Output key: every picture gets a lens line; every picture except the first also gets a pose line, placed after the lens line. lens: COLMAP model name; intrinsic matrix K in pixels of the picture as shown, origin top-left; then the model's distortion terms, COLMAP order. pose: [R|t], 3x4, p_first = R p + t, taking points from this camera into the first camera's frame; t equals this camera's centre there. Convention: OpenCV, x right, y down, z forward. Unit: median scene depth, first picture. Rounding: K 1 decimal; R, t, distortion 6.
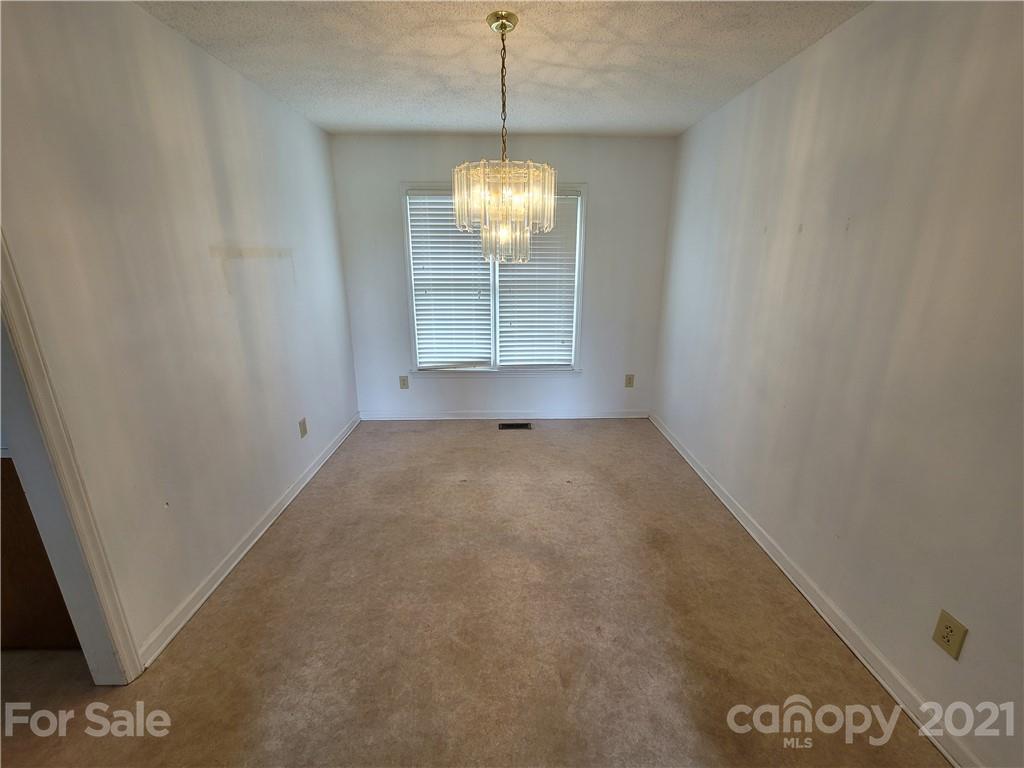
lens RADIAL K [[419.3, 0, 513.8], [0, 419.3, 378.6], [0, 0, 1]] dist [-0.020103, -0.000138]
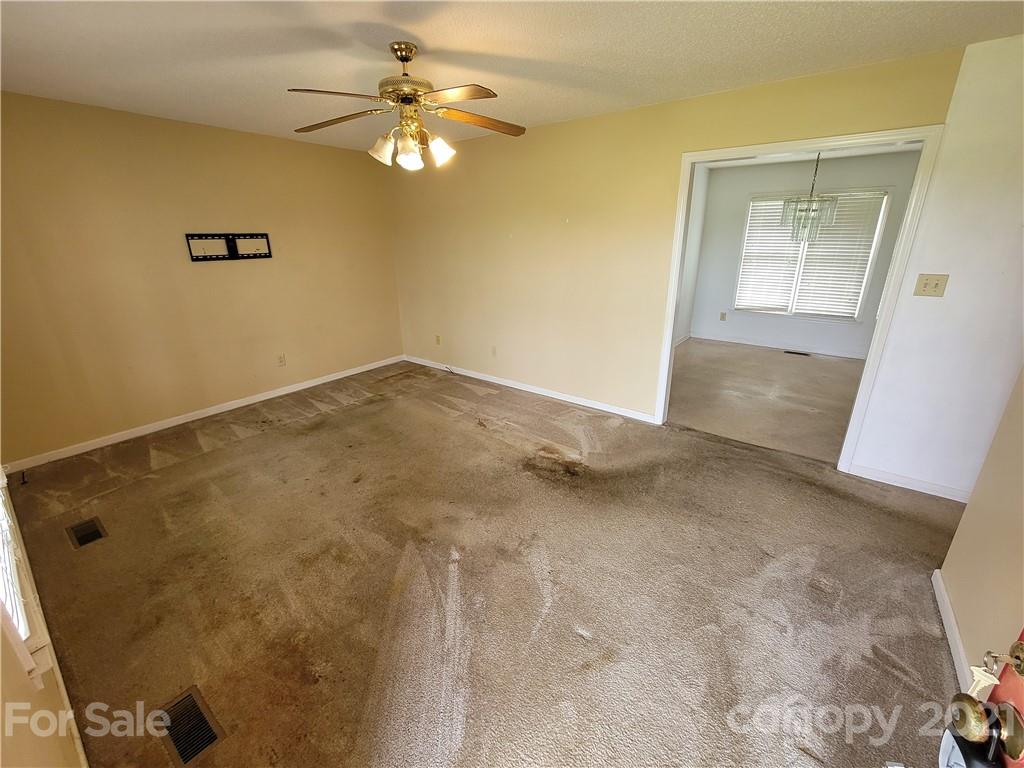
lens RADIAL K [[419.3, 0, 509.7], [0, 419.3, 378.7], [0, 0, 1]] dist [-0.020103, -0.000138]
pose [[0.787528, 0.190693, -0.586033, 0.082760], [-0.165627, 0.981428, 0.096779, 0.234401], [0.593605, 0.020847, 0.804487, -0.814565]]
